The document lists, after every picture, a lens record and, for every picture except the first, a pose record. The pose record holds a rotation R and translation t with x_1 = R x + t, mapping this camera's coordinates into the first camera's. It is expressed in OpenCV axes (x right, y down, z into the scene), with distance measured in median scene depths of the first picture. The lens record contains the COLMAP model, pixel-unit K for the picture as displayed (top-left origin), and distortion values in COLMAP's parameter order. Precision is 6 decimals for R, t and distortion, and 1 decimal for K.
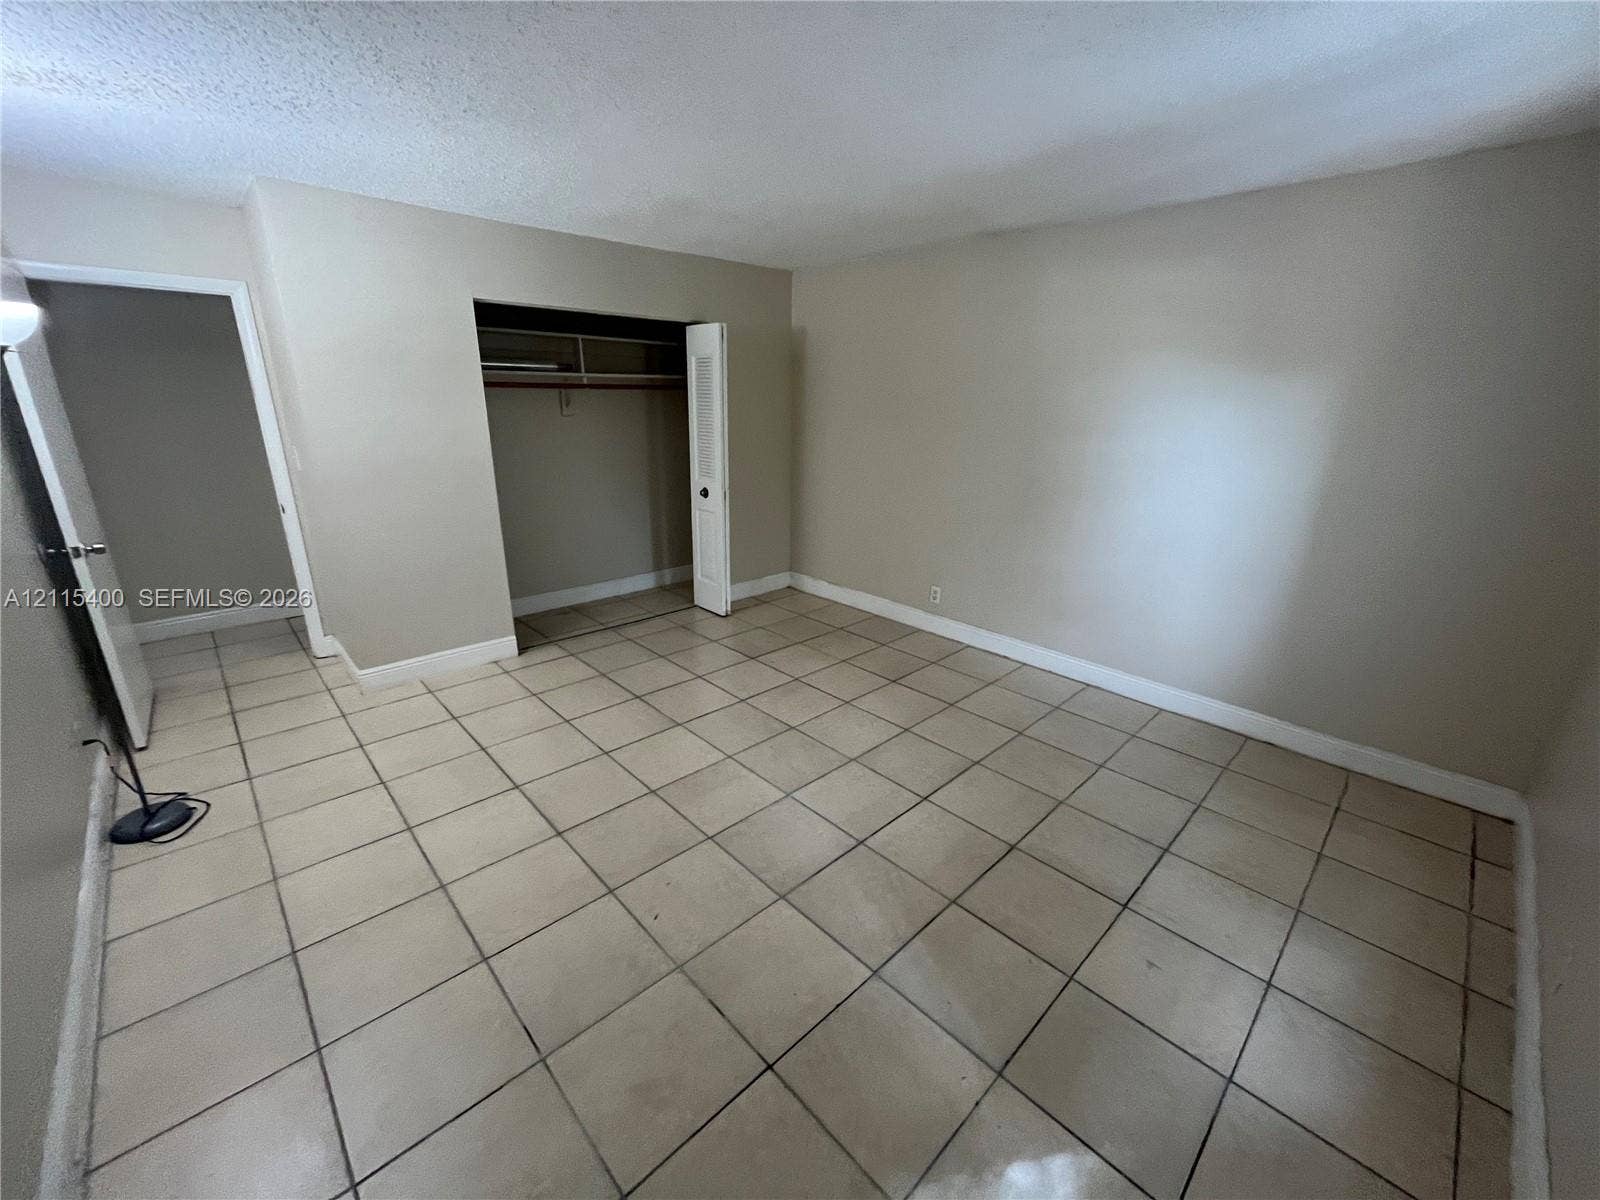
lens RADIAL K [[645.6, 0, 803.7], [0, 645.6, 597.9], [0, 0, 1]] dist [0.000091, -0.000213]
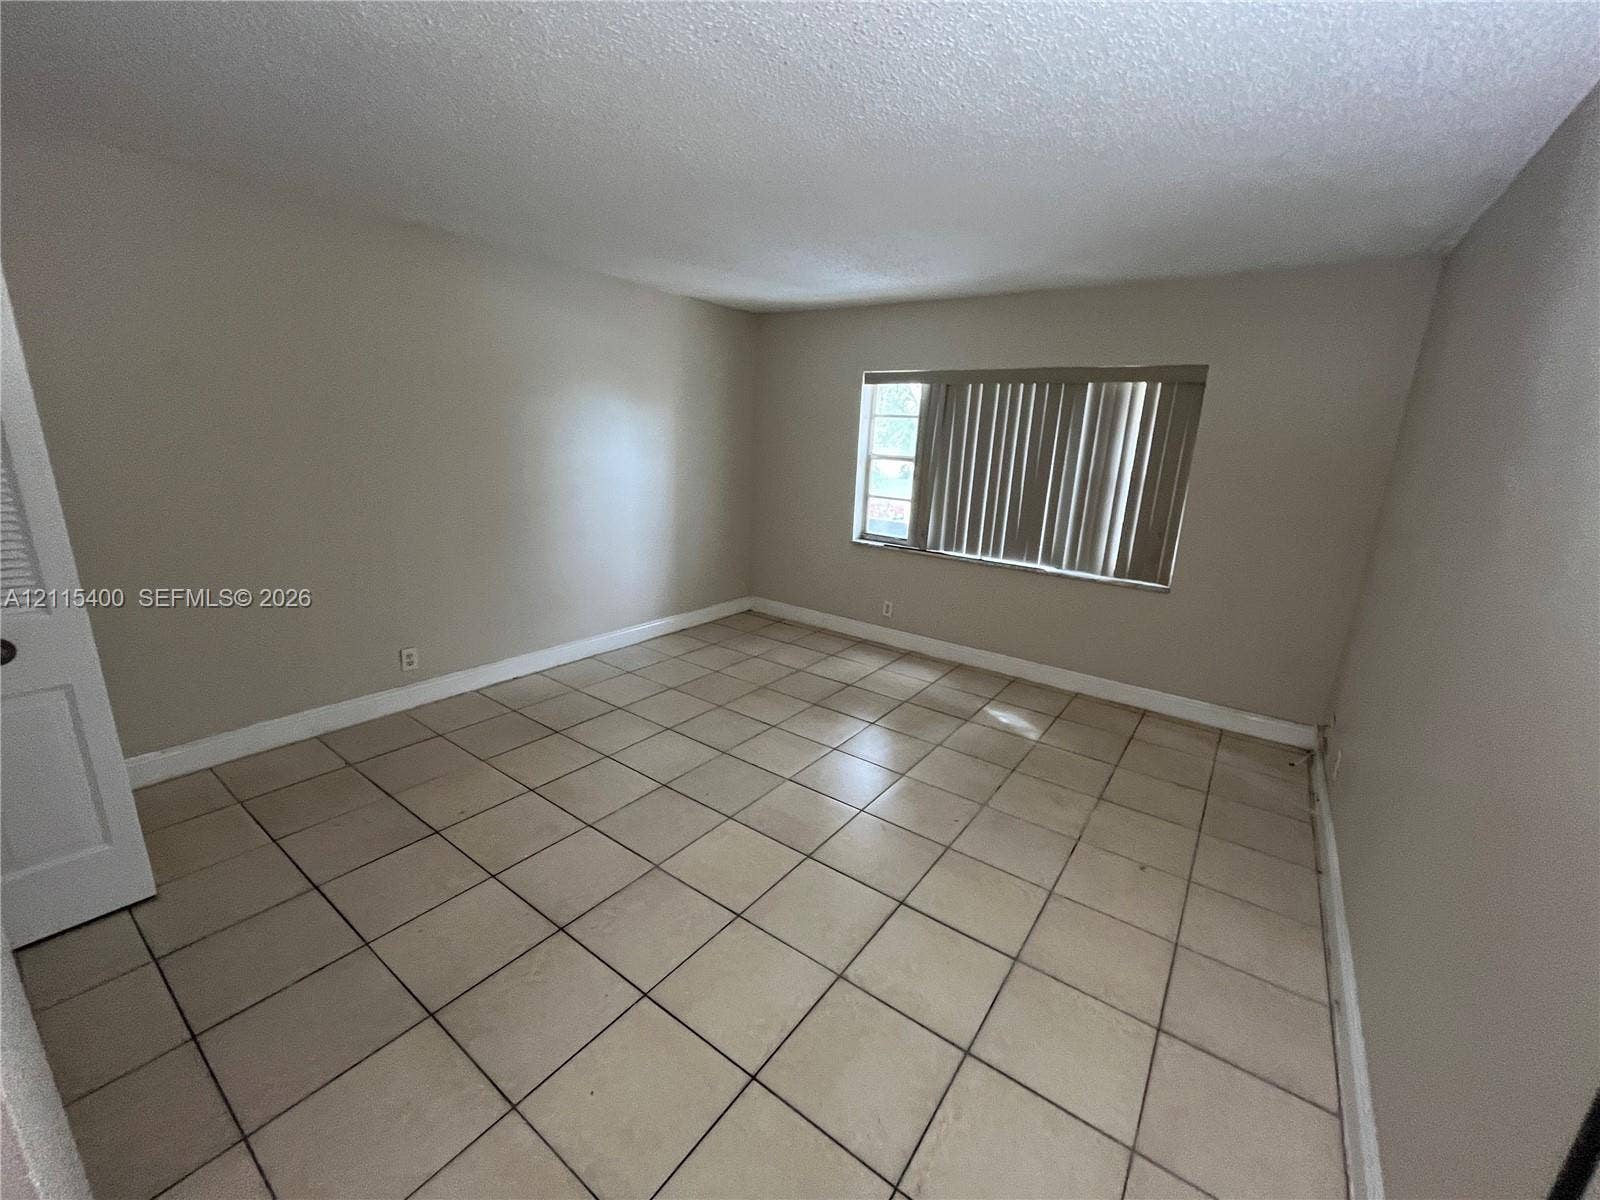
lens RADIAL K [[645.6, 0, 803.3], [0, 645.6, 600.3], [0, 0, 1]] dist [0.000091, -0.000213]
pose [[-0.181079, -0.272405, 0.944990, -0.813165], [0.252390, 0.915822, 0.312360, -0.262147], [-0.950531, 0.295068, -0.097084, 0.802712]]
